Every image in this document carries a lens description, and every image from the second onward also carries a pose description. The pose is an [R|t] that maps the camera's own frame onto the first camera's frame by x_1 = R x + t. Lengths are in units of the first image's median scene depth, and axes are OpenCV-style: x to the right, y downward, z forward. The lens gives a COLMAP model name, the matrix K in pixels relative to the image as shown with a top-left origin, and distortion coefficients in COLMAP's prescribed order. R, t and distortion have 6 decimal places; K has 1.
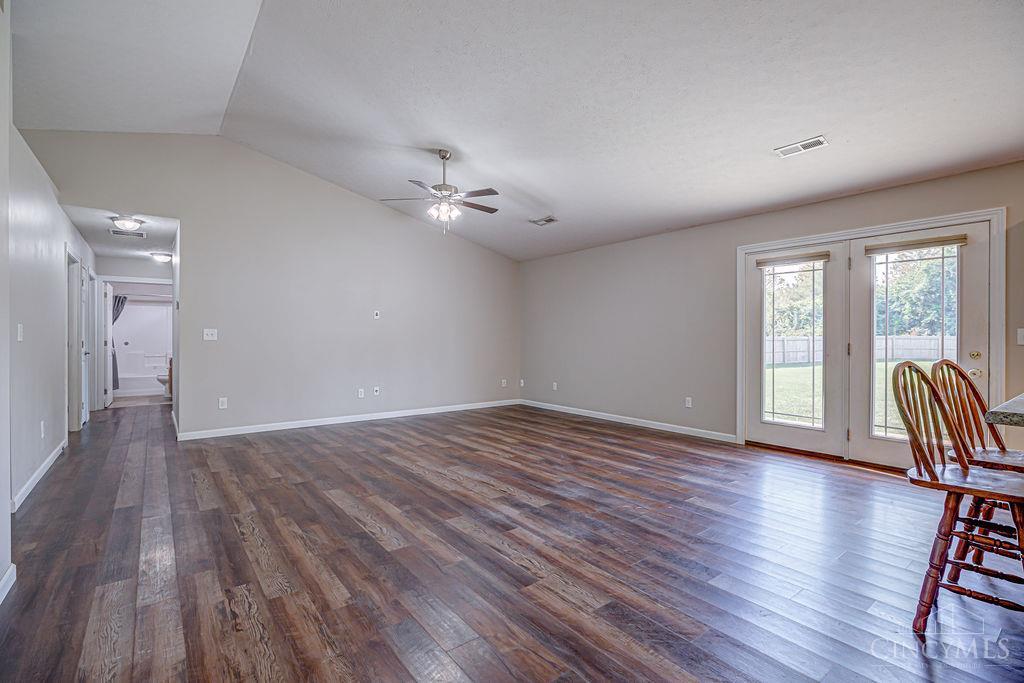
lens RADIAL K [[472.5, 0, 512.0], [0, 472.5, 341.5], [0, 0, 1]] dist [-0.002923, -0.000812]
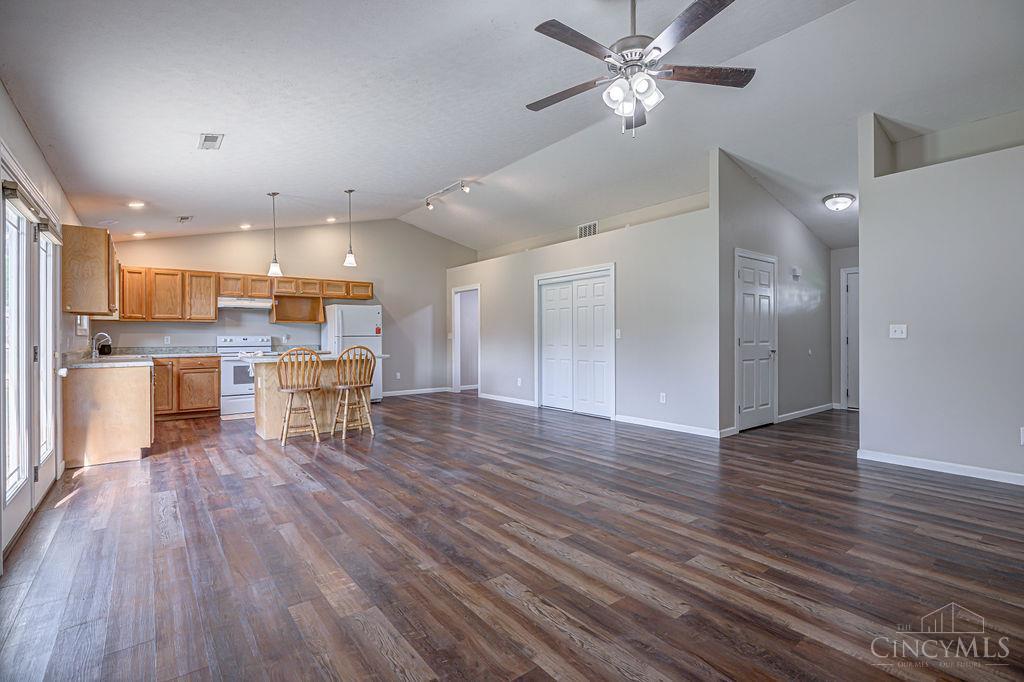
lens RADIAL K [[468.8, 0, 521.6], [0, 468.8, 341.2], [0, 0, 1]] dist [-0.000198, -0.000180]
pose [[-0.999730, 0.002498, -0.023091, -0.008723], [0.002052, 0.999812, 0.019299, -0.017297], [0.023135, 0.019246, -0.999547, 1.999332]]
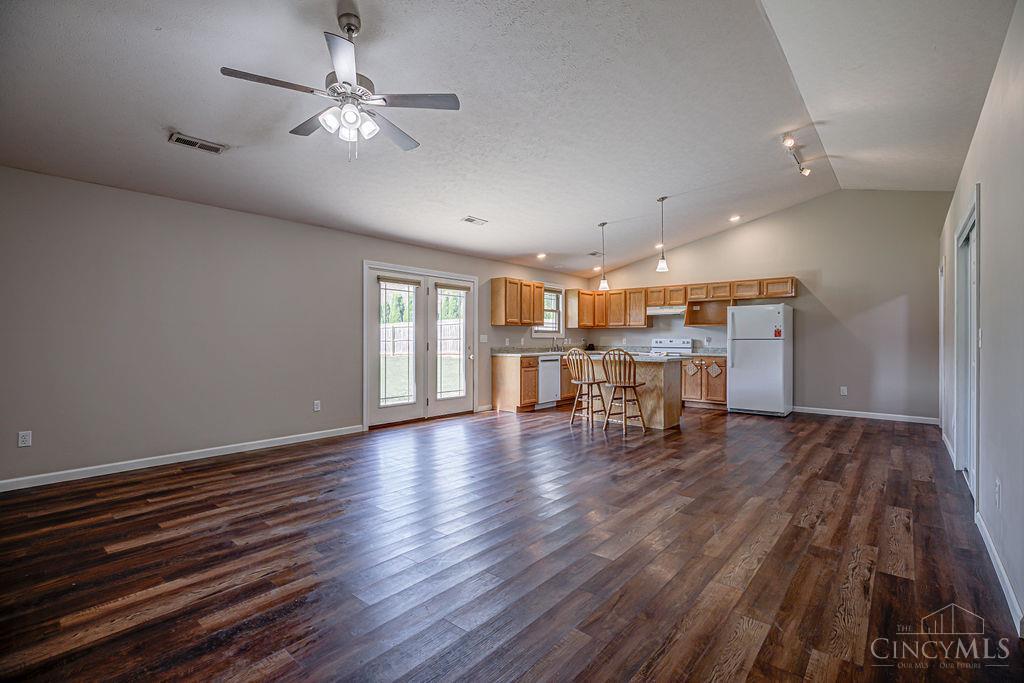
lens RADIAL K [[468.8, 0, 521.6], [0, 468.8, 341.7], [0, 0, 1]] dist [-0.000198, -0.000180]
pose [[-0.229275, -0.008349, 0.973326, -0.993882], [0.005799, 0.999934, 0.009943, -0.015355], [-0.973344, 0.007923, -0.229212, 1.224126]]
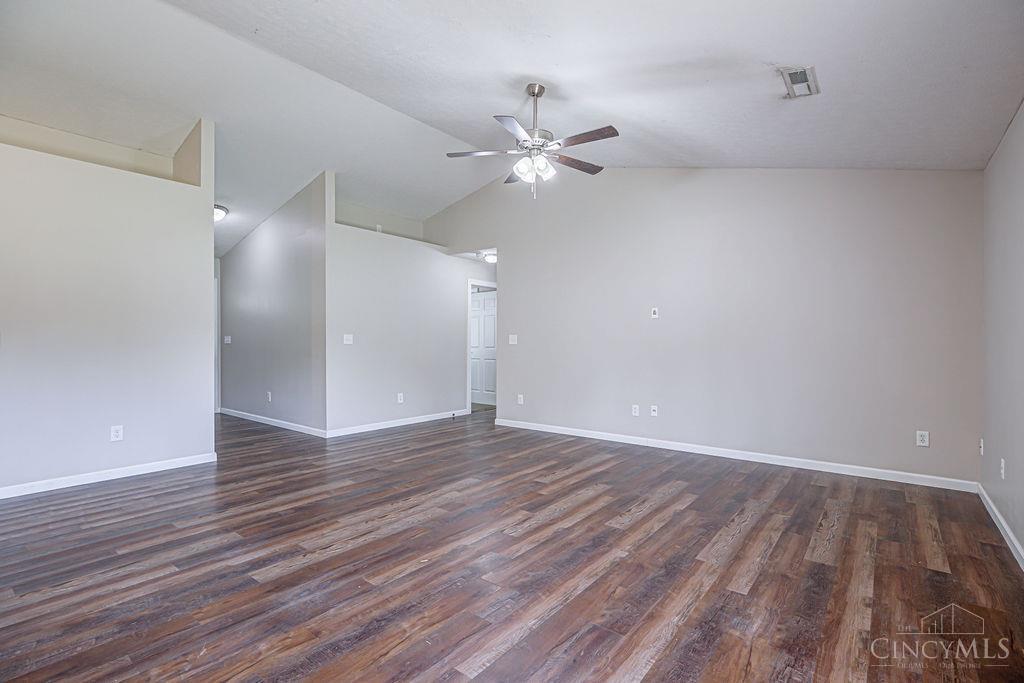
lens RADIAL K [[472.5, 0, 512.0], [0, 472.5, 341.5], [0, 0, 1]] dist [-0.002923, -0.000812]
pose [[0.240085, -0.004489, -0.970741, 0.734379], [-0.009290, 0.999933, -0.006922, -0.002968], [0.970707, 0.010680, 0.240027, 1.047879]]
